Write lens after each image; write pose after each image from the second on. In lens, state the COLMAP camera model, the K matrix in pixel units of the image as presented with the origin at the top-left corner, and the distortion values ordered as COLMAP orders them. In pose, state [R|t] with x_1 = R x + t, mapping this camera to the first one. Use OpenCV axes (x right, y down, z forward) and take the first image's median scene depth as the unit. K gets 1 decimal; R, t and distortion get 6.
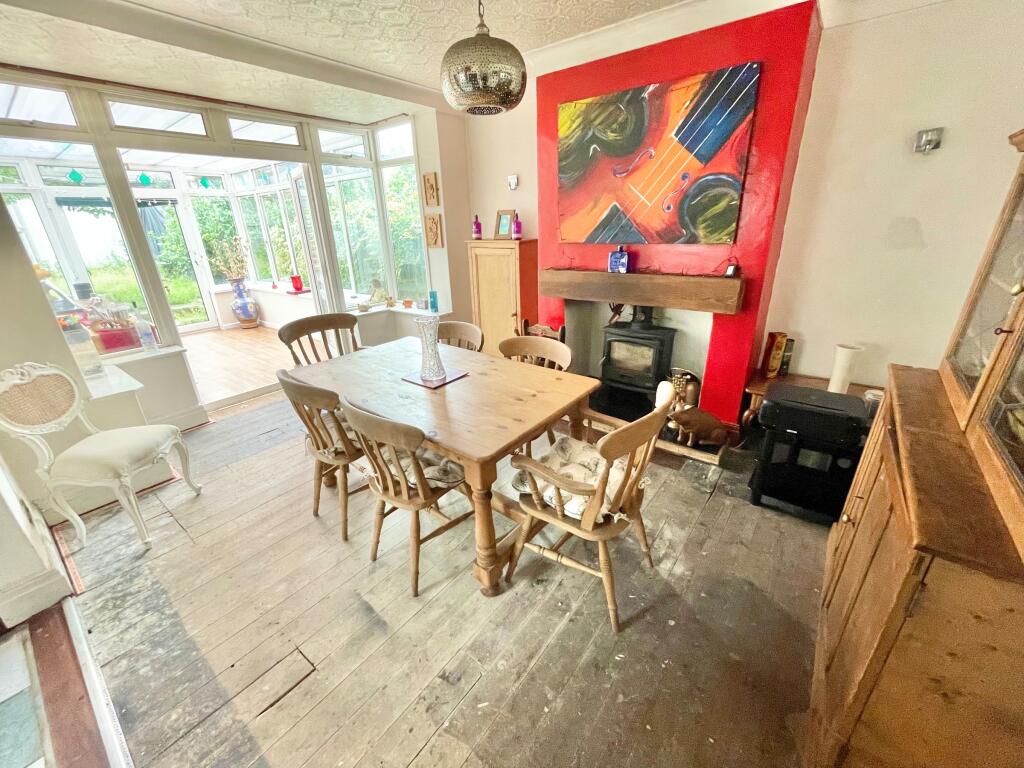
lens RADIAL K [[413.1, 0, 511.5], [0, 413.1, 385.4], [0, 0, 1]] dist [-0.007875, 0.000152]
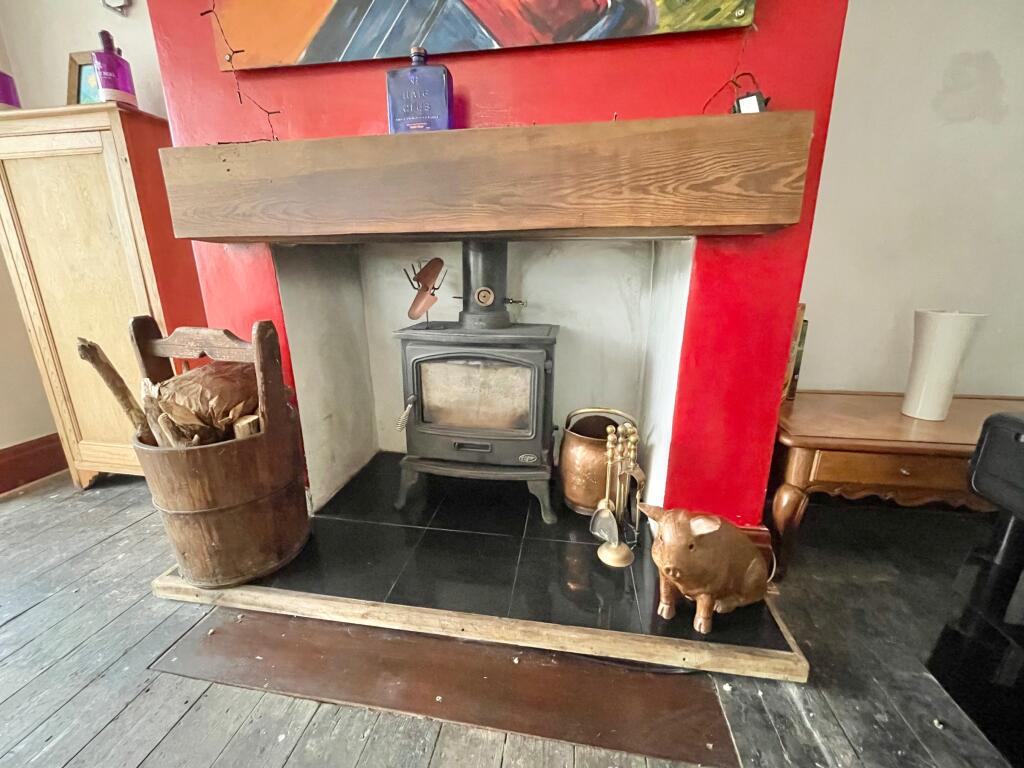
lens RADIAL K [[413.1, 0, 514.5], [0, 413.1, 382.8], [0, 0, 1]] dist [-0.007875, 0.000152]
pose [[0.873897, -0.098935, 0.475937, 0.134223], [0.158684, 0.983495, -0.086926, -0.041440], [-0.459482, 0.151488, 0.875173, 0.636996]]
